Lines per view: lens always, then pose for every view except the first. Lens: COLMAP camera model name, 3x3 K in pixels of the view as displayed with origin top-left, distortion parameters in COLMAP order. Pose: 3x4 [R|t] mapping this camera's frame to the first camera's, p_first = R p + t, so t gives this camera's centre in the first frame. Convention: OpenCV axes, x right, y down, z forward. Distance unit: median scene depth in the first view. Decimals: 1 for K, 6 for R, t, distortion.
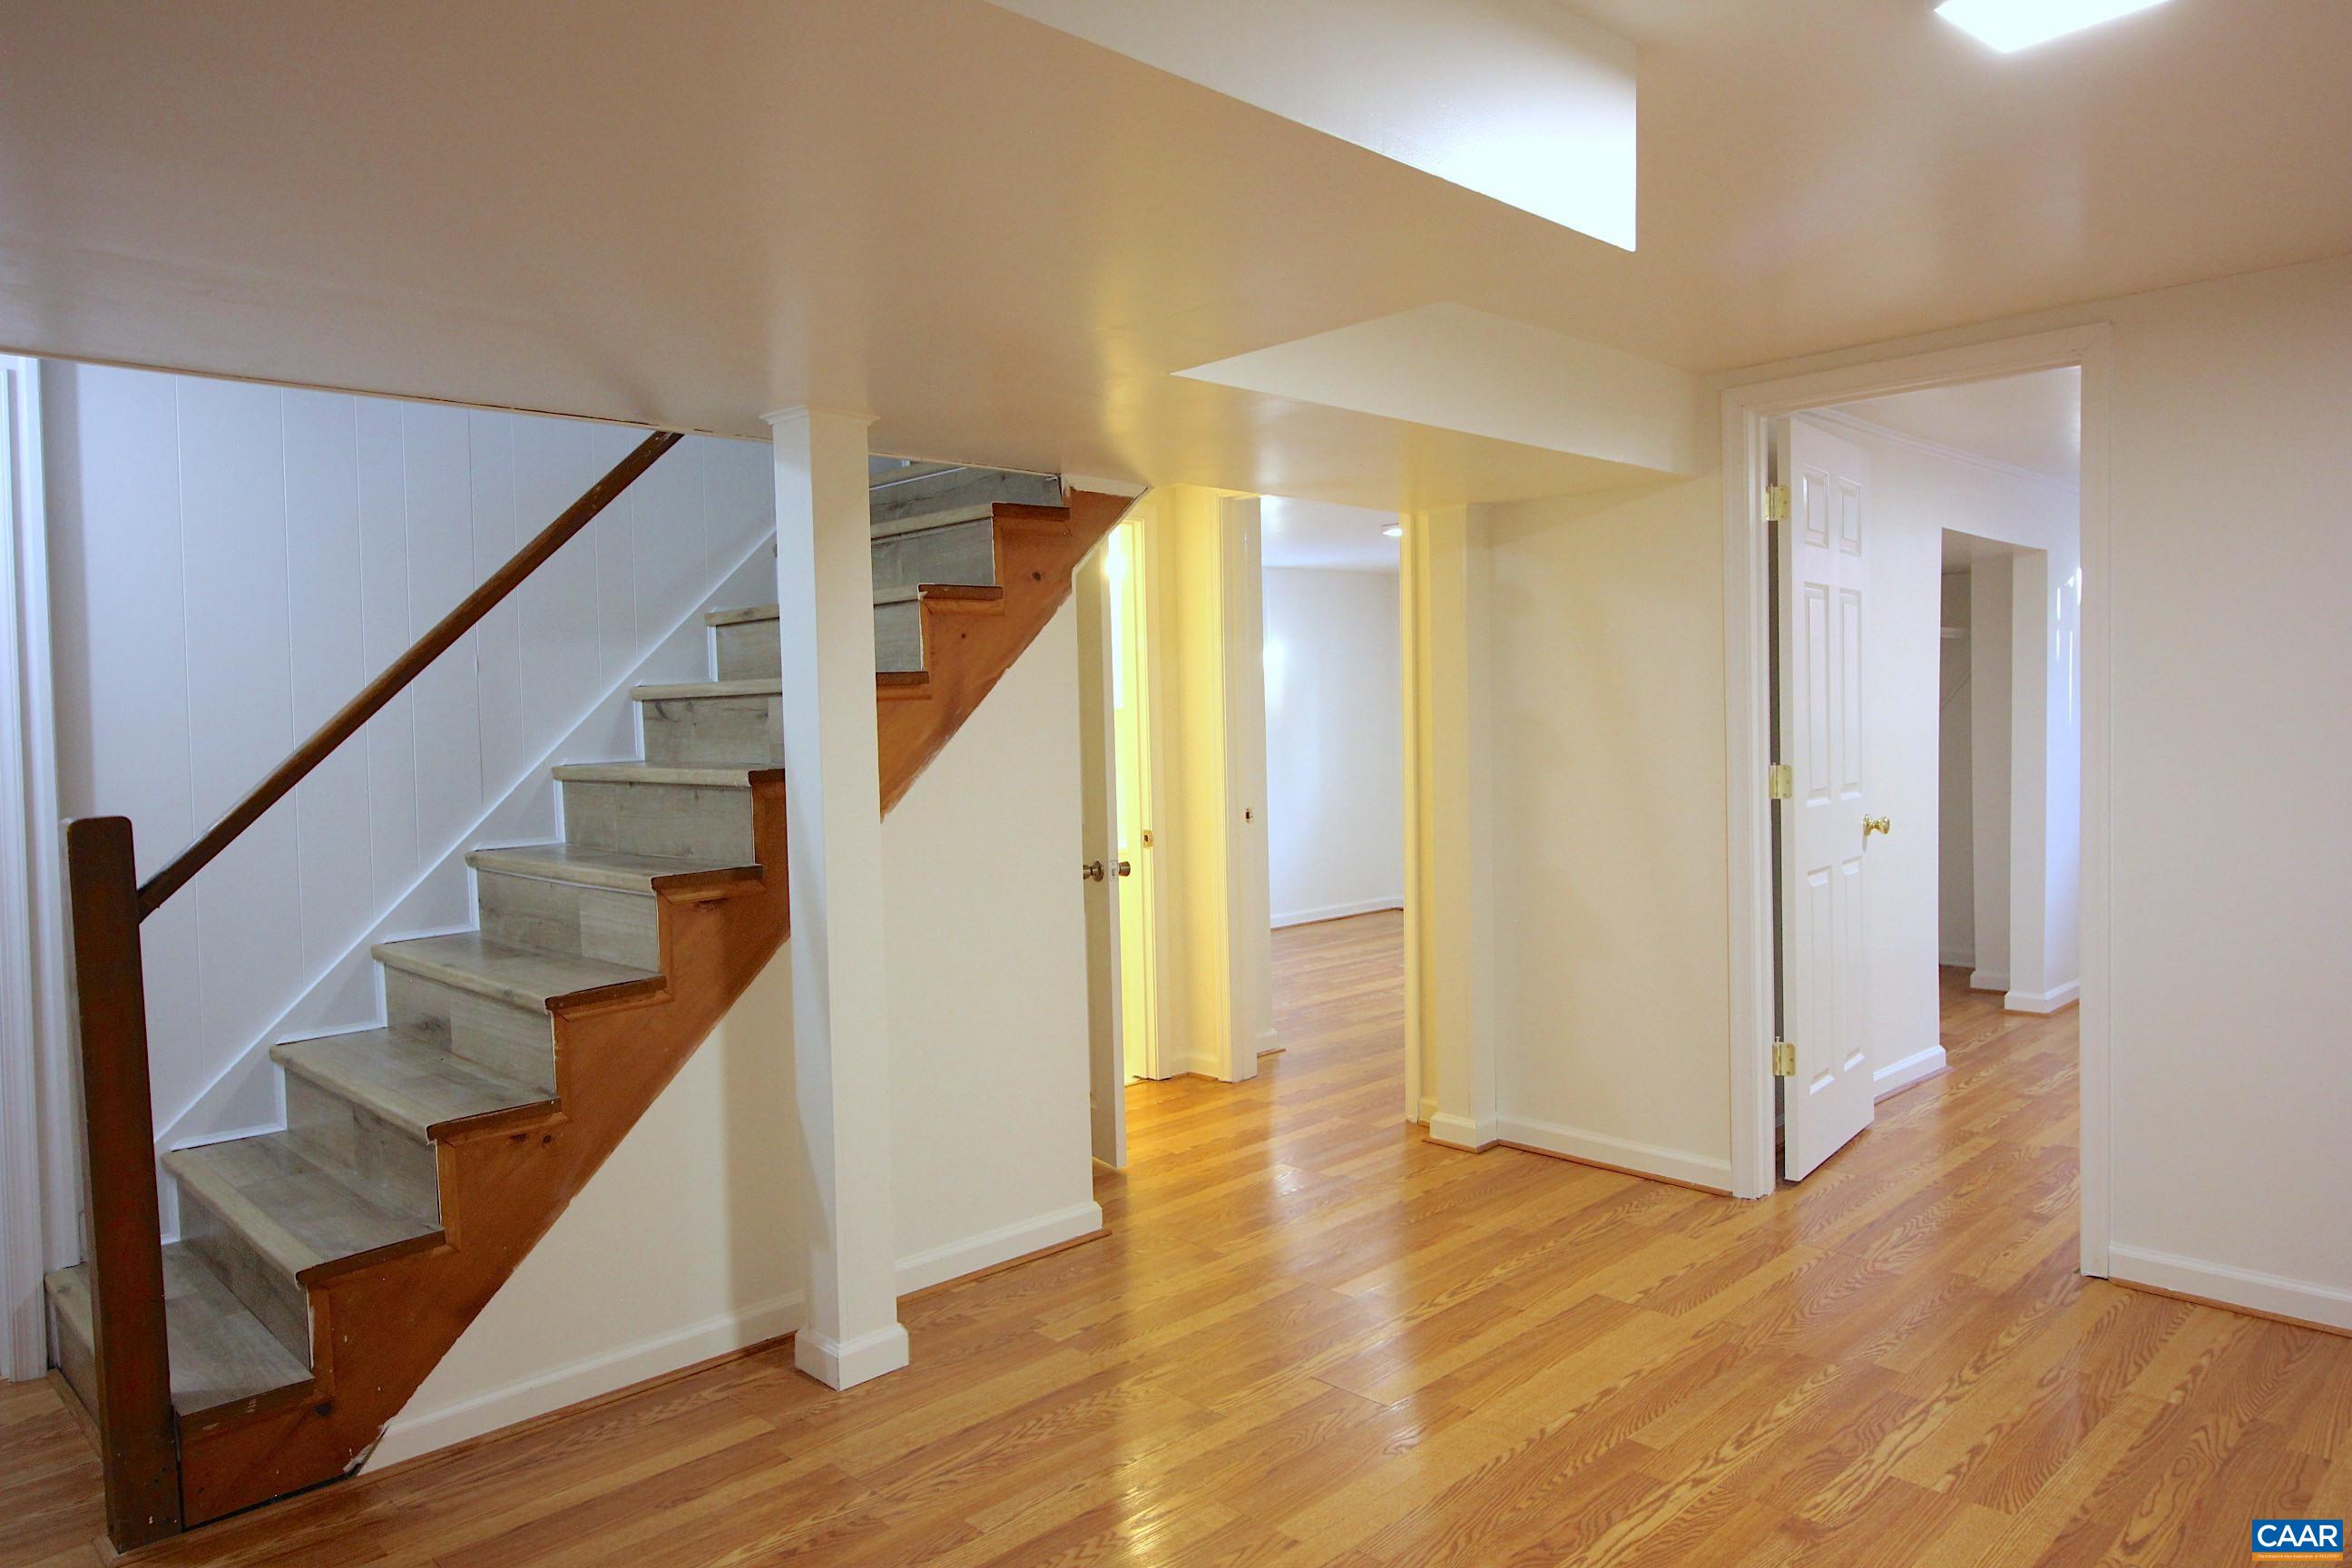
lens RADIAL K [[1513.9, 0, 1178.7], [0, 1513.9, 772.8], [0, 0, 1]] dist [0.002561, -0.001831]
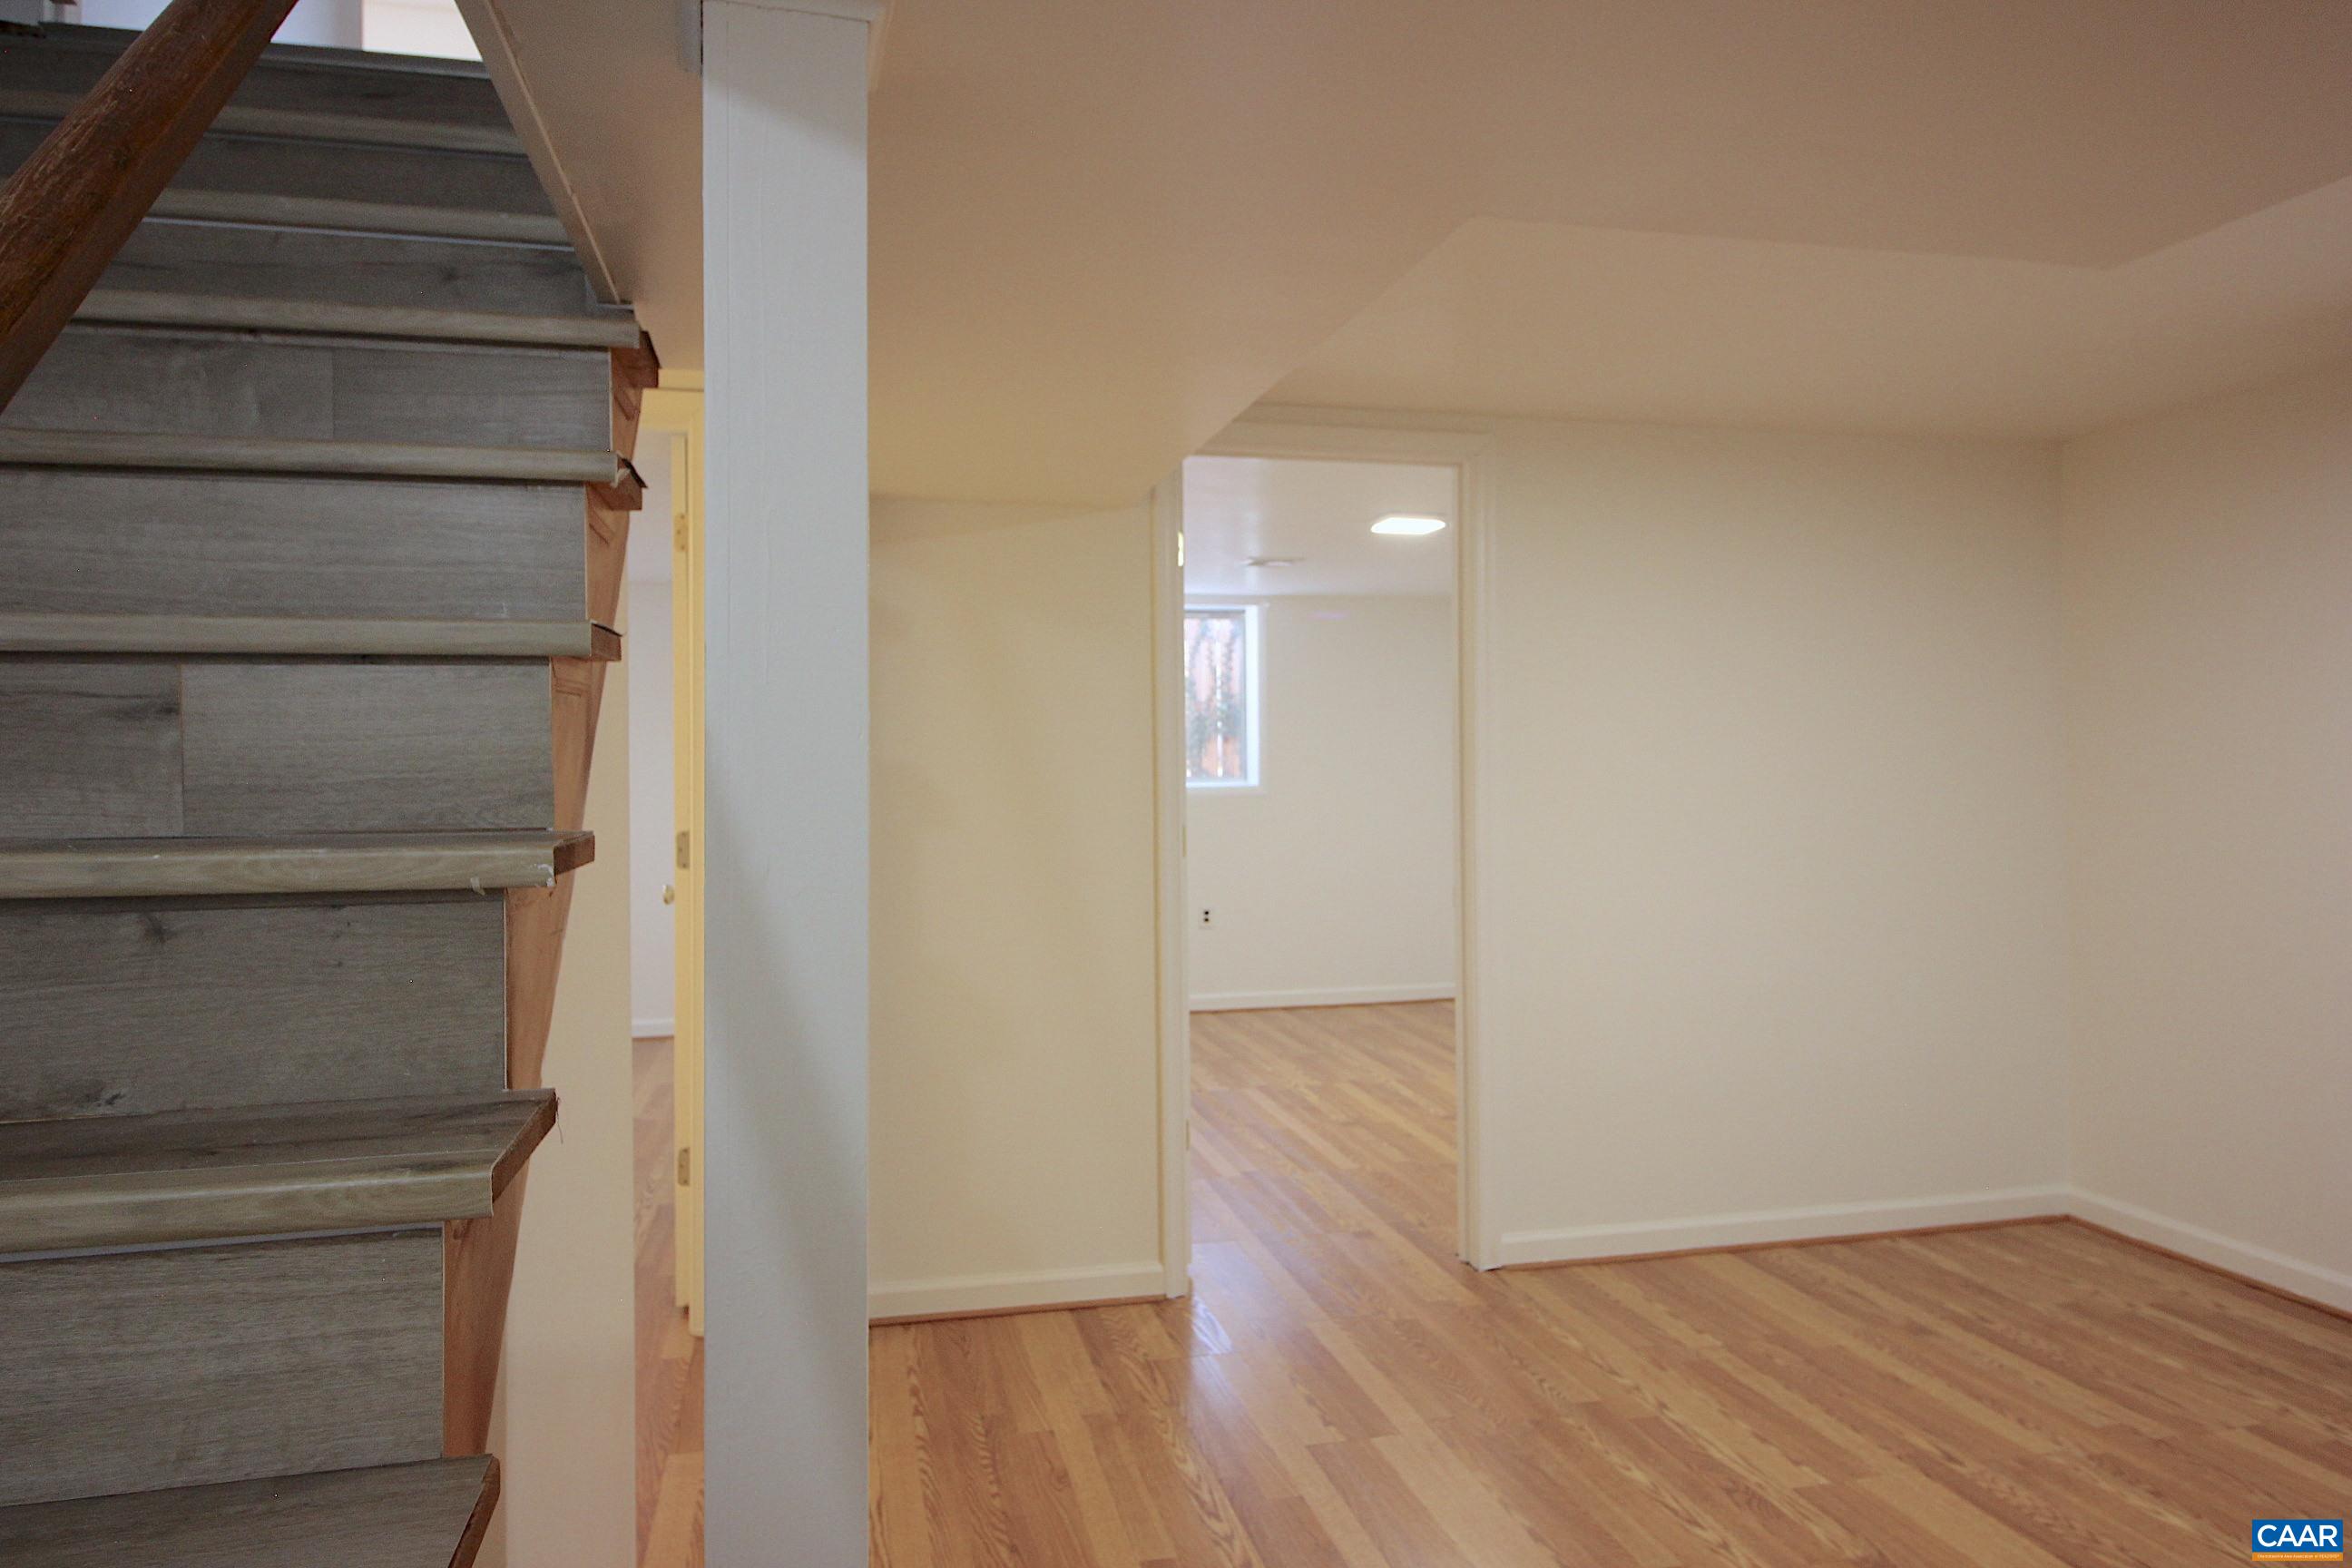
lens RADIAL K [[1513.9, 0, 1178.7], [0, 1513.9, 772.8], [0, 0, 1]] dist [0.002561, -0.001831]
pose [[0.509891, 0.017631, 0.860058, -0.552764], [0.029380, 0.998850, -0.037894, -0.000380], [-0.859737, 0.044590, 0.508786, 0.689241]]
